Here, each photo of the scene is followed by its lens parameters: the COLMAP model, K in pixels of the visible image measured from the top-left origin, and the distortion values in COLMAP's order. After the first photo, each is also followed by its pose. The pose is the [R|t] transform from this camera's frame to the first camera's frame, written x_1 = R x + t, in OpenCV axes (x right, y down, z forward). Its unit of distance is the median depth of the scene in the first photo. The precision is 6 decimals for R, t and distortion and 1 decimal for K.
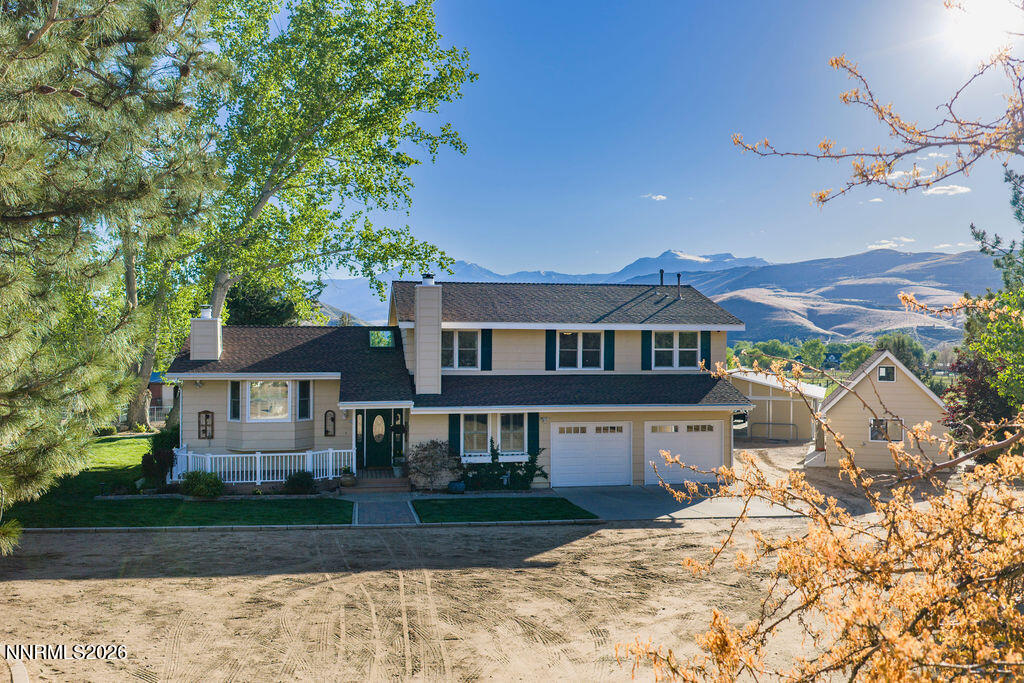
lens RADIAL K [[856.2, 0, 510.0], [0, 856.2, 339.3], [0, 0, 1]] dist [0.009968, -0.017991]
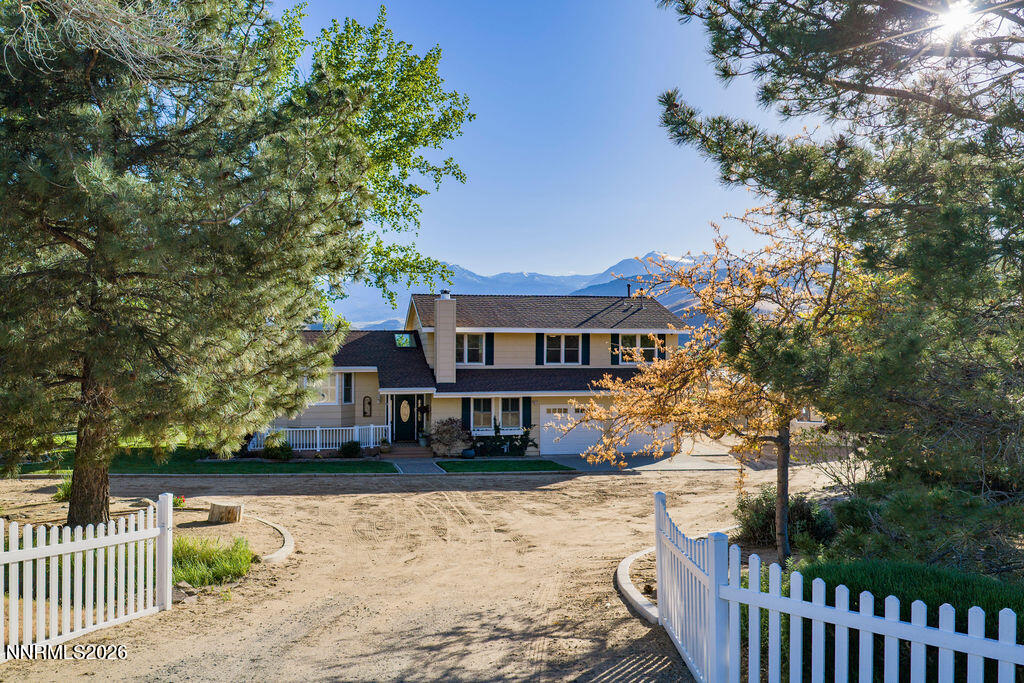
lens RADIAL K [[856.2, 0, 513.5], [0, 856.2, 344.8], [0, 0, 1]] dist [0.009968, -0.017991]
pose [[0.999720, -0.001020, 0.023634, -0.022143], [0.000944, 0.999994, 0.003218, 0.002085], [-0.023637, -0.003194, 0.999716, -0.279626]]
